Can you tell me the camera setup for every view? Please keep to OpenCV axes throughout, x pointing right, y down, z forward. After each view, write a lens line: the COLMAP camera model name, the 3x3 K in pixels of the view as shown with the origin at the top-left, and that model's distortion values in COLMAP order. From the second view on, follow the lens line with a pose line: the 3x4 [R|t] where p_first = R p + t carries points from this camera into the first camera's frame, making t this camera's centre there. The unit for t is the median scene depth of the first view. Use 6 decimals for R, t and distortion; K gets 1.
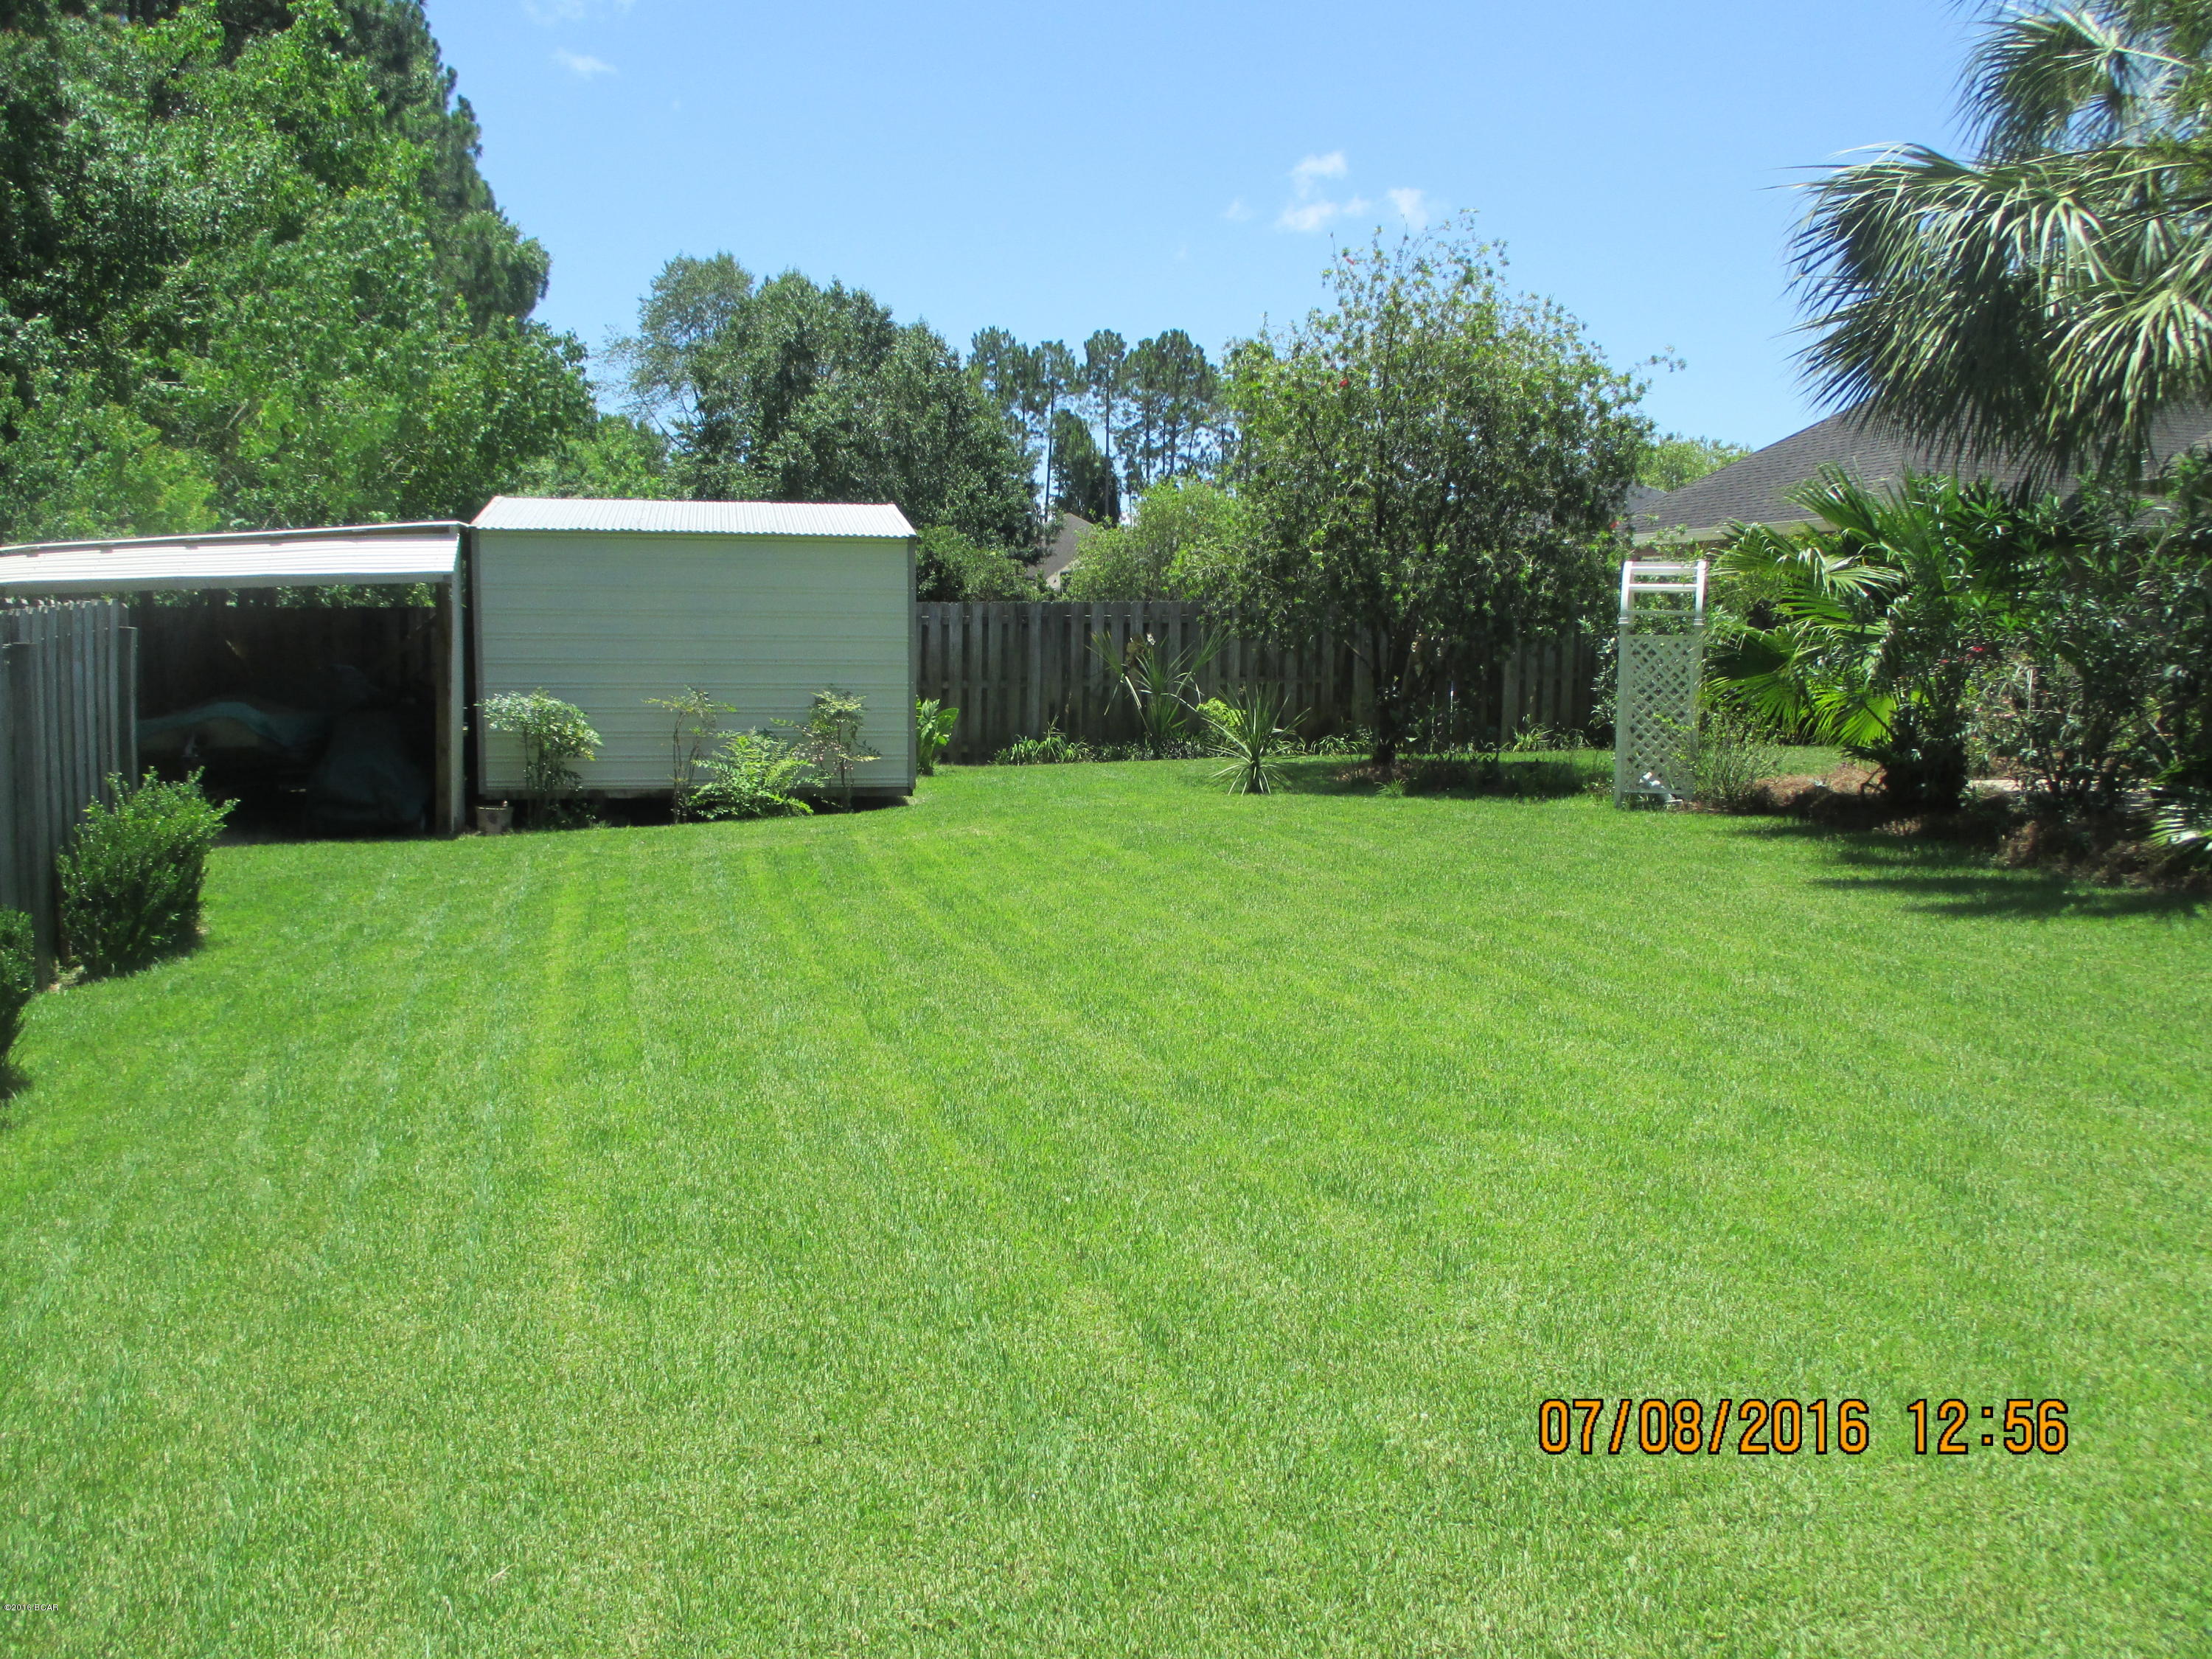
lens RADIAL K [[1854.7, 0, 1081.3], [0, 1854.7, 817.1], [0, 0, 1]] dist [-0.033435, 0.017825]
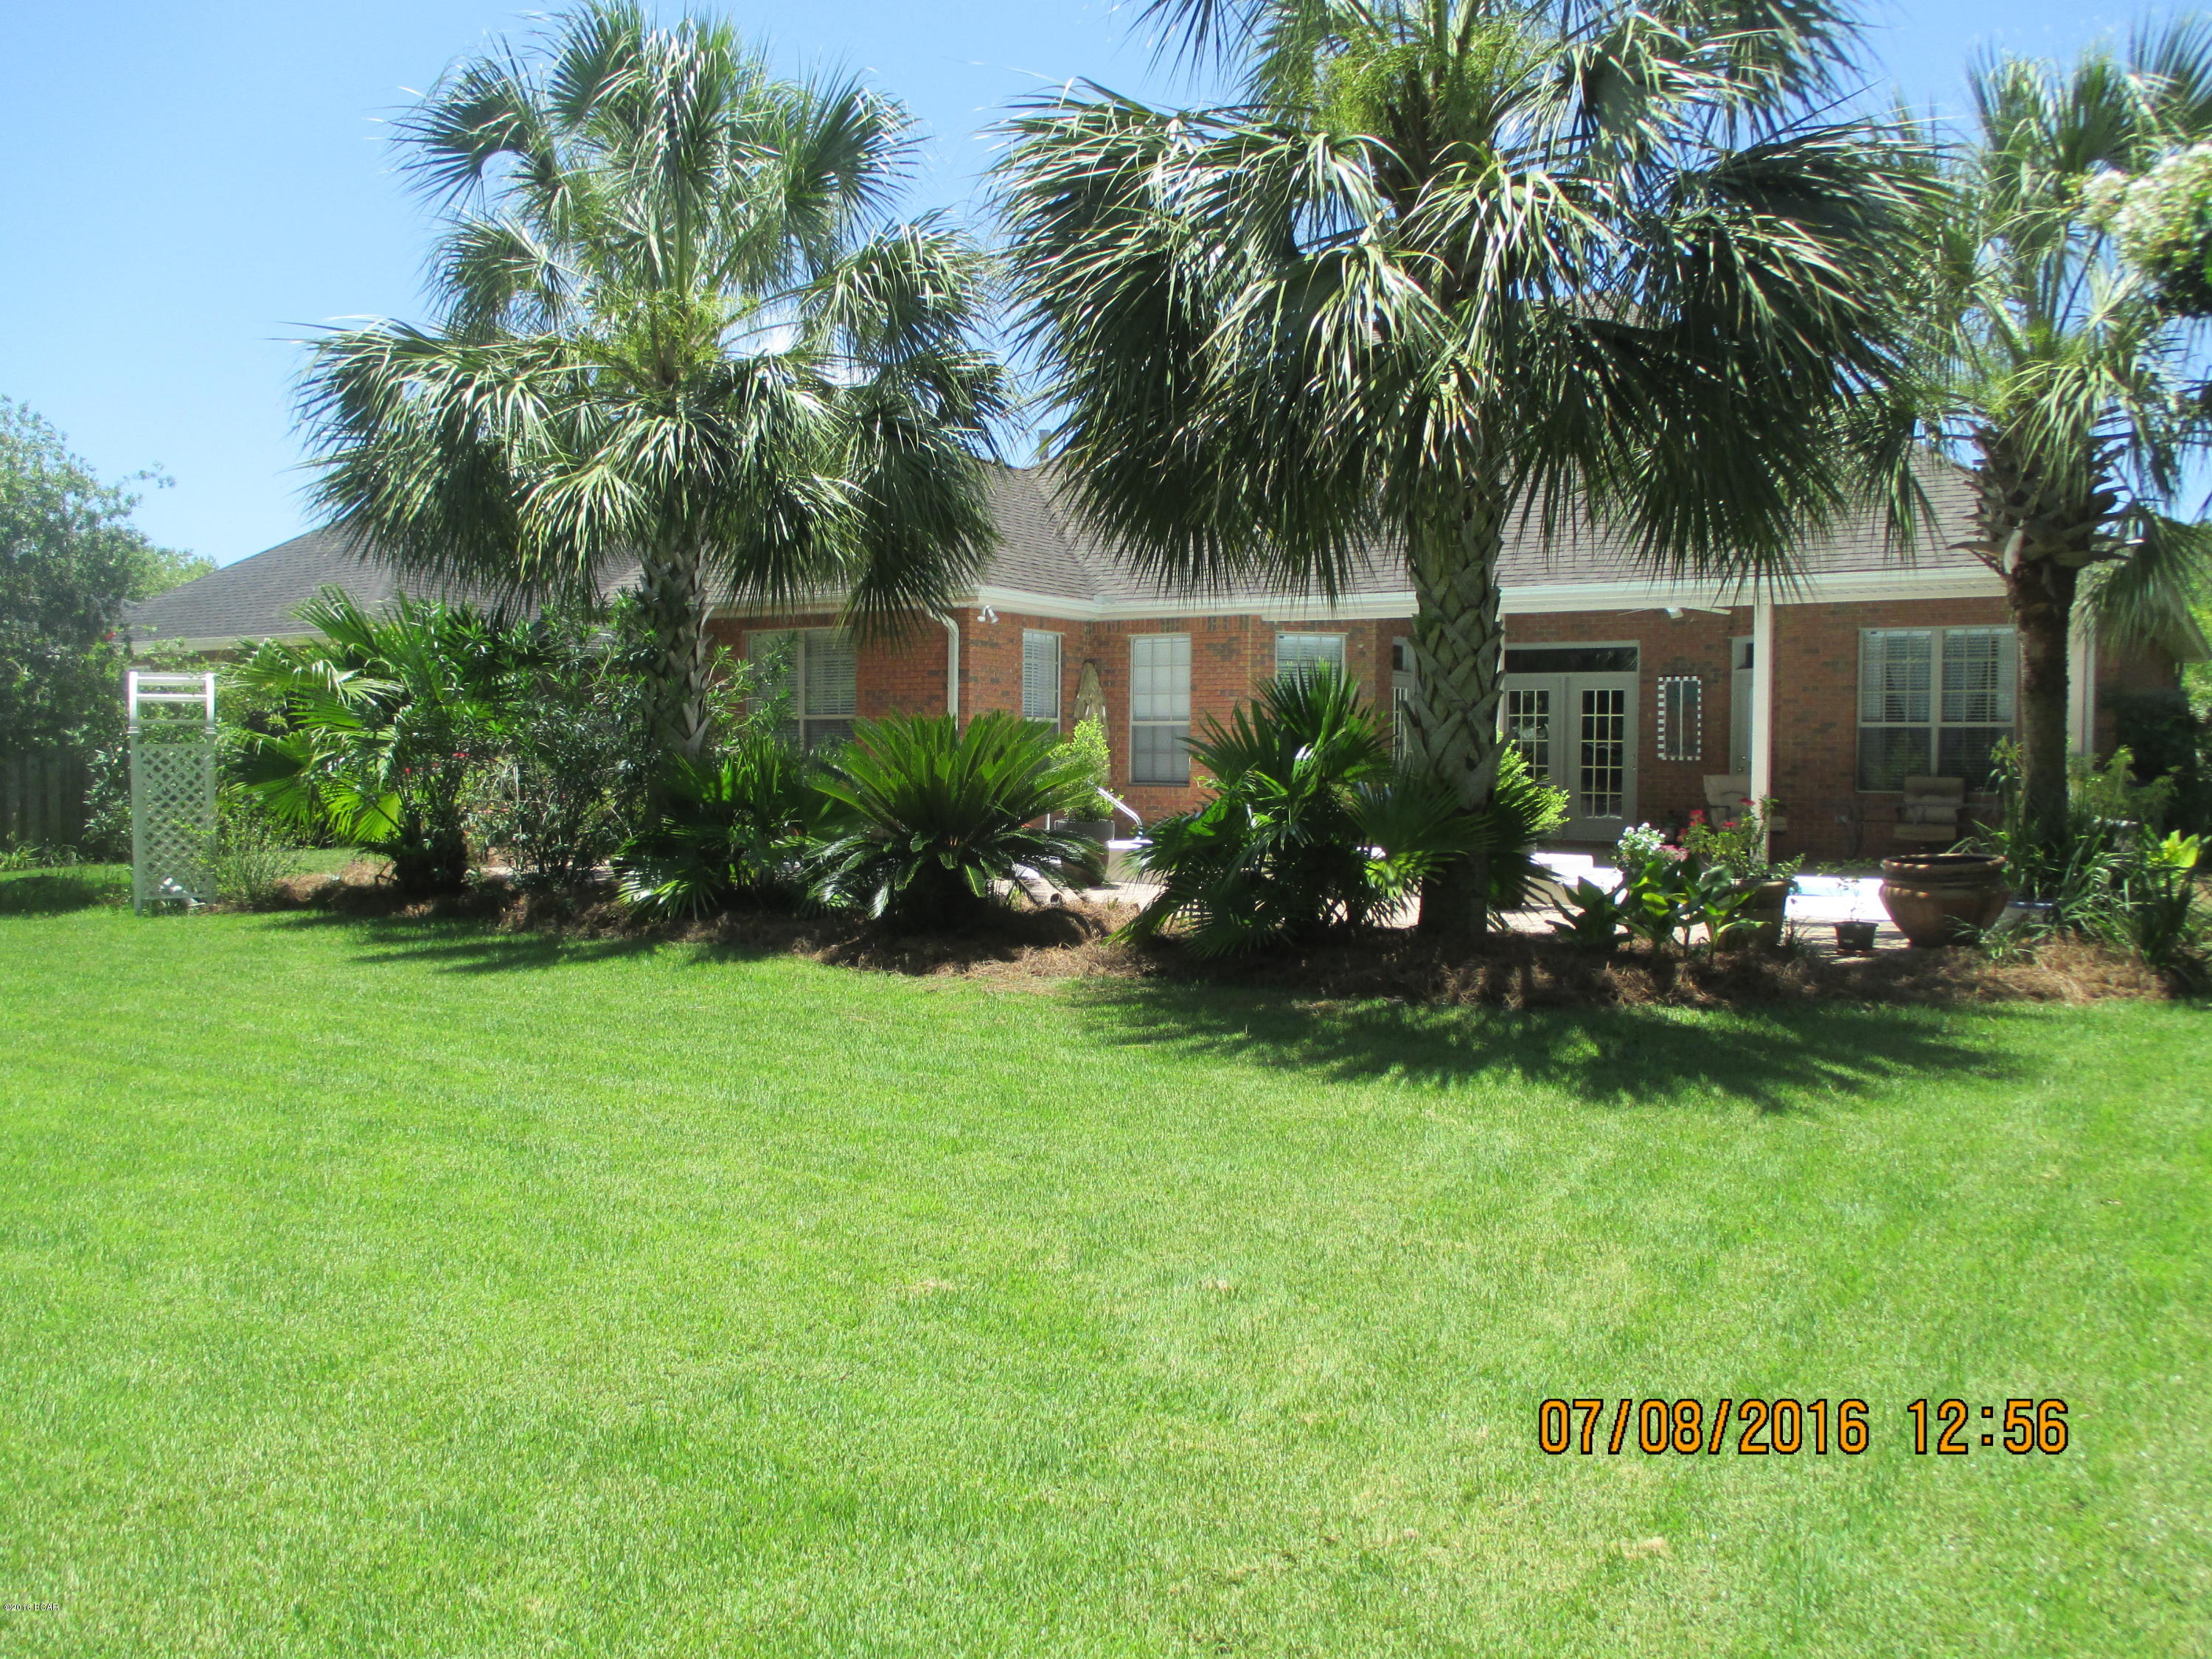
lens RADIAL K [[1854.7, 0, 1081.3], [0, 1854.7, 817.1], [0, 0, 1]] dist [-0.033435, 0.017825]
pose [[0.708483, -0.038632, 0.704670, -0.067303], [0.081111, 0.996341, -0.026928, 0.013710], [-0.701051, 0.076234, 0.709024, -0.098991]]
